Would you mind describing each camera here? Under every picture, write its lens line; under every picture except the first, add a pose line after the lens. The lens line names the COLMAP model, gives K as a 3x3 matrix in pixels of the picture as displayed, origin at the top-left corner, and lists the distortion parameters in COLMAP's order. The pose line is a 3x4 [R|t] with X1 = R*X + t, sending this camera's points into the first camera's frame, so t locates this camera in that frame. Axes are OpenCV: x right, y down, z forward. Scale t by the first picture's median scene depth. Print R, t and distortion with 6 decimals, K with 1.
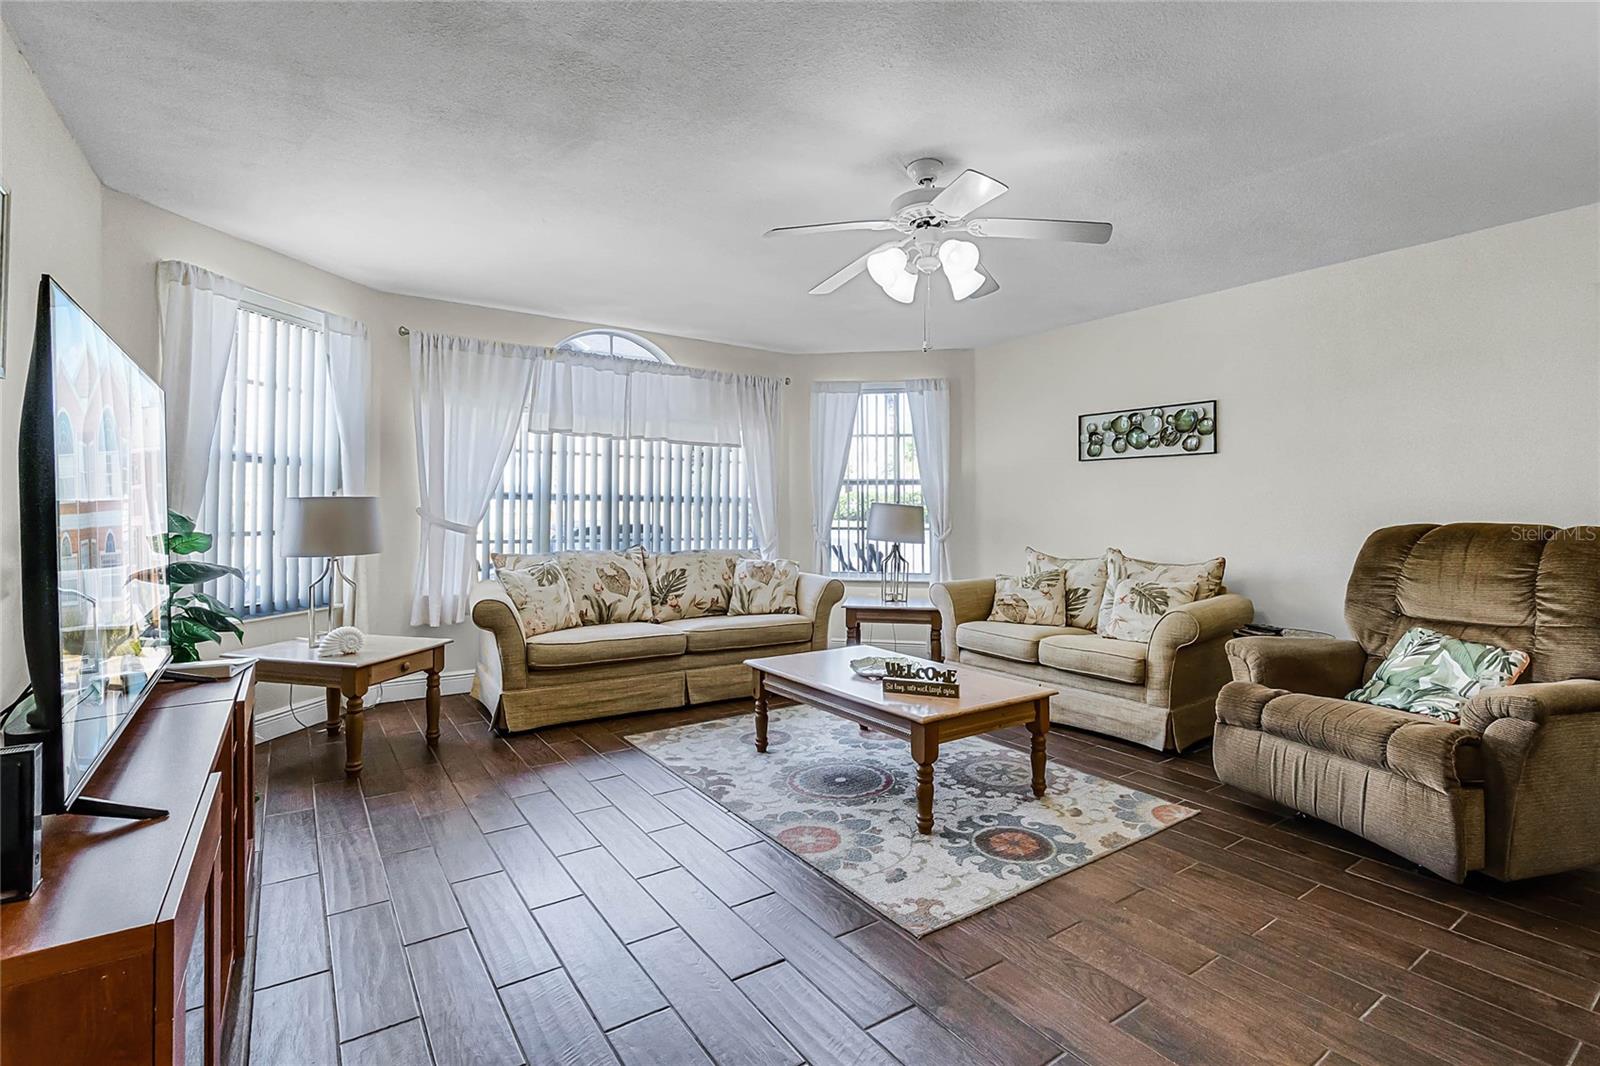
lens RADIAL K [[747.3, 0, 807.4], [0, 747.3, 498.8], [0, 0, 1]] dist [-0.002071, -0.000034]
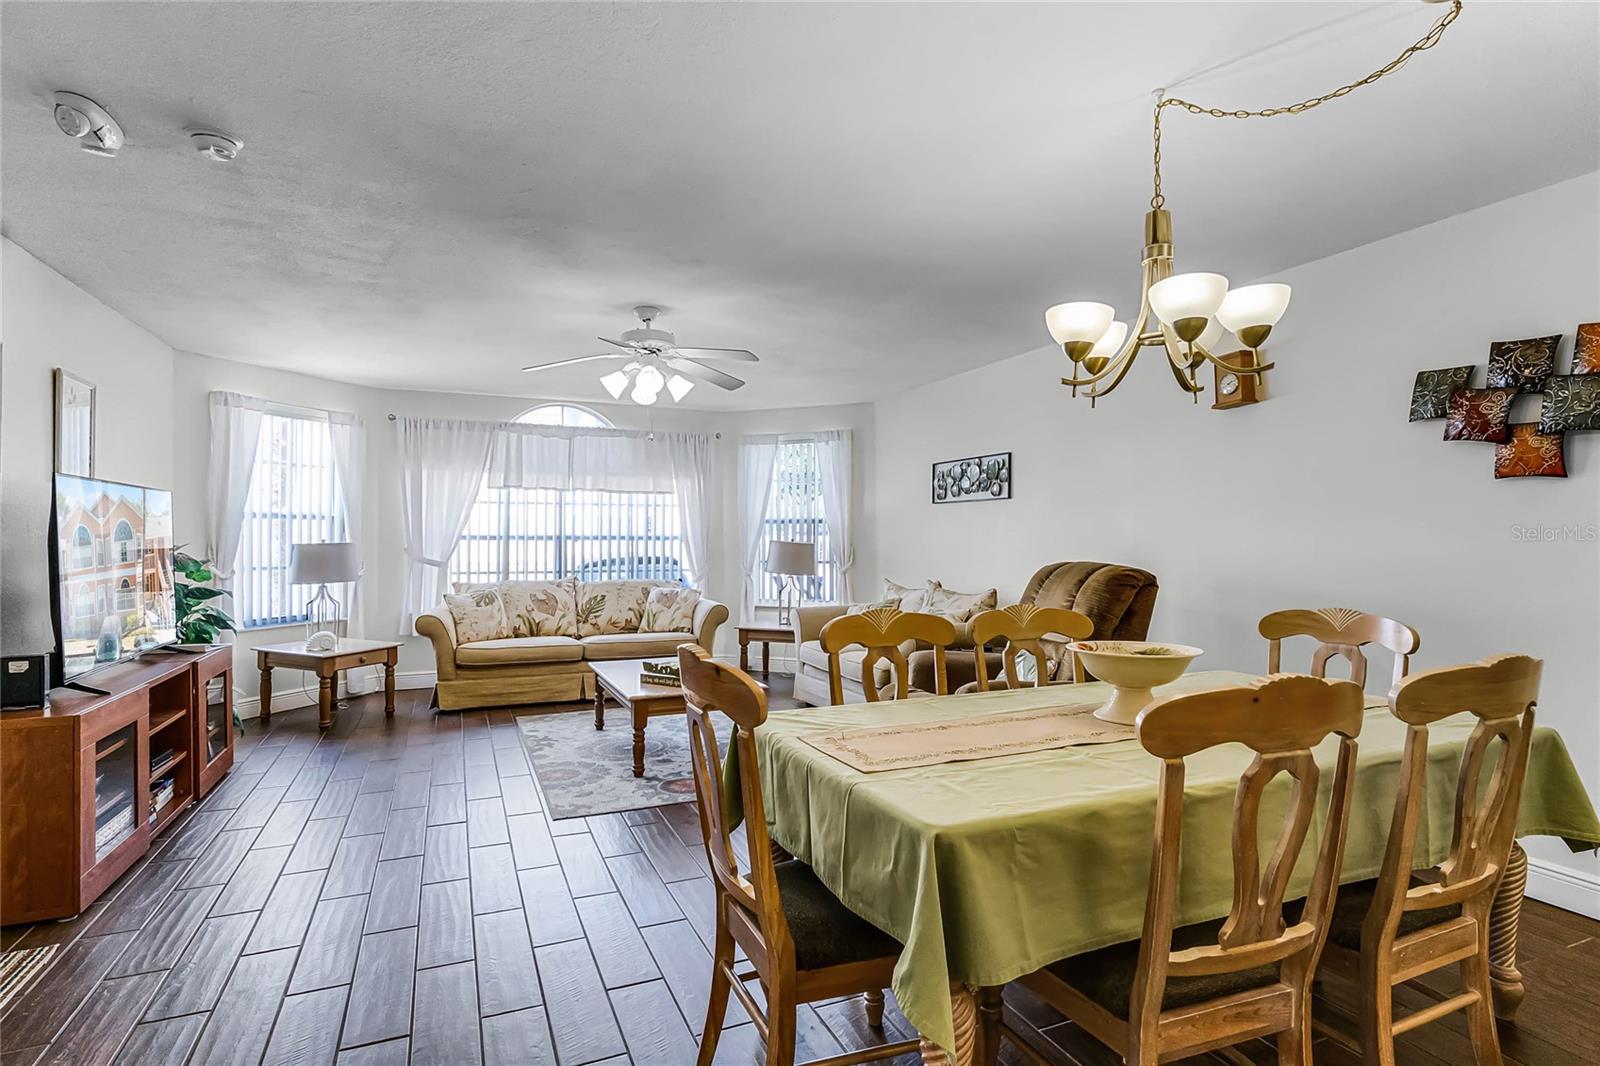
lens RADIAL K [[798.8, 0, 796.8], [0, 798.8, 534.9], [0, 0, 1]] dist [-0.000756, -0.000083]
pose [[0.979228, -0.006426, -0.202661, 0.489806], [0.009237, 0.999874, 0.012927, -0.024497], [0.202553, -0.014530, 0.979164, -0.281891]]
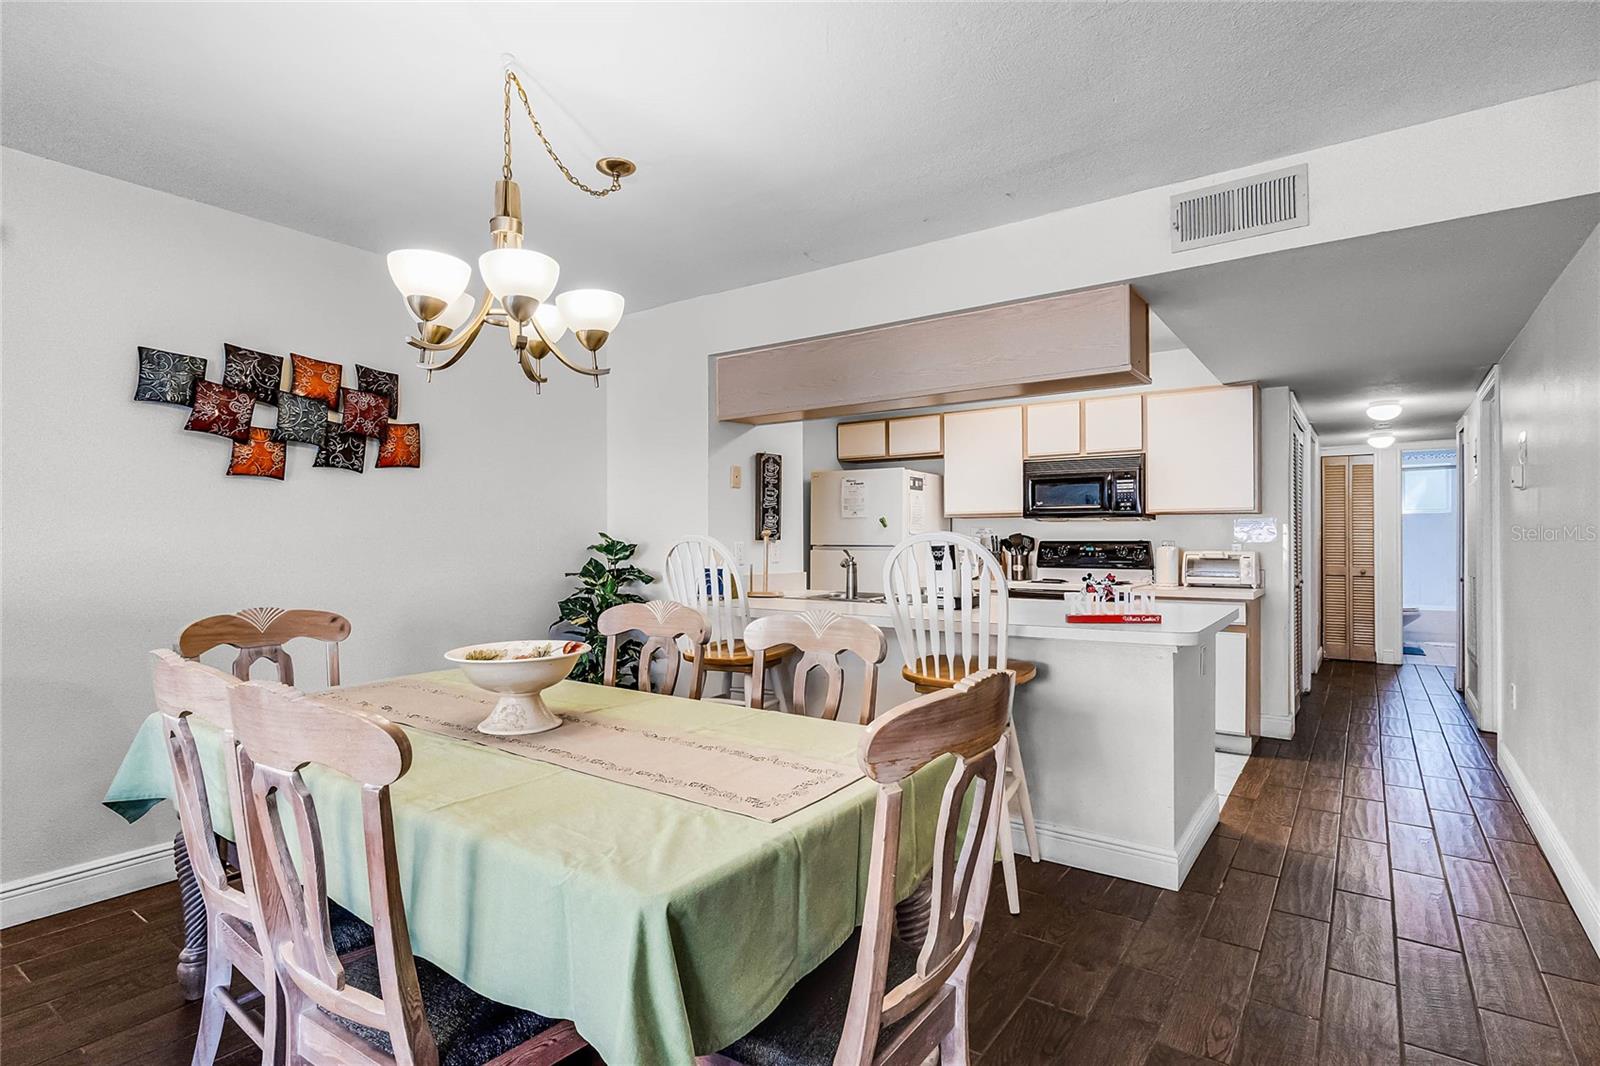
lens RADIAL K [[798.8, 0, 796.8], [0, 798.8, 534.9], [0, 0, 1]] dist [-0.000756, -0.000083]
pose [[-0.324198, -0.003252, 0.945984, 0.103759], [-0.021754, 0.999755, -0.004019, -0.012974], [-0.945739, -0.021882, -0.324189, 0.254643]]
